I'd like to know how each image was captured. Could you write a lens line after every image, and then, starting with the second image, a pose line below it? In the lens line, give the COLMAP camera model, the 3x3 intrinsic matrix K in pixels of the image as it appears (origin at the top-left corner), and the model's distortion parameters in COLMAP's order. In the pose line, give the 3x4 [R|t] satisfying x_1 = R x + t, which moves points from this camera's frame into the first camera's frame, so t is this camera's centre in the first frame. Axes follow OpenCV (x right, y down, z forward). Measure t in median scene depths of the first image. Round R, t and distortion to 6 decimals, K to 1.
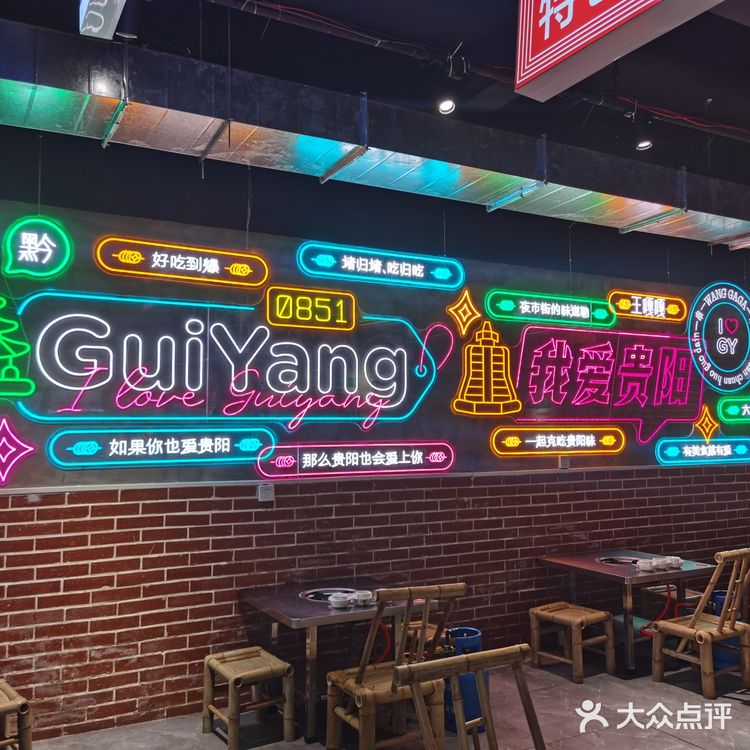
lens RADIAL K [[769.8, 0, 375.0], [0, 769.8, 375.0], [0, 0, 1]] dist [0.009931, 0.011961]
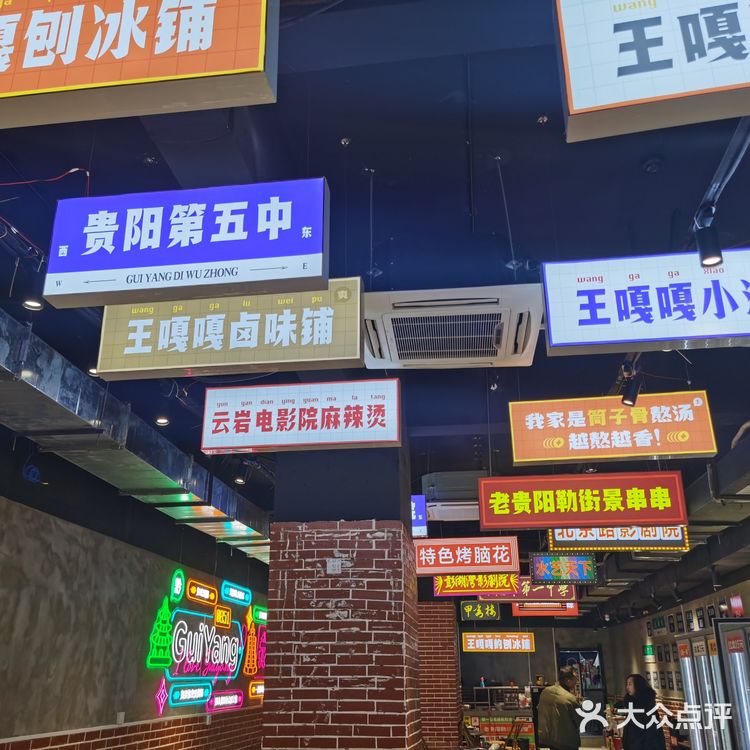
lens RADIAL K [[769.8, 0, 375.0], [0, 769.8, 375.0], [0, 0, 1]] dist [0.009931, 0.011961]
pose [[0.580849, 0.290138, 0.760549, -1.599883], [-0.050105, 0.945294, -0.322349, -0.057695], [-0.812468, 0.149129, 0.563610, -0.534023]]
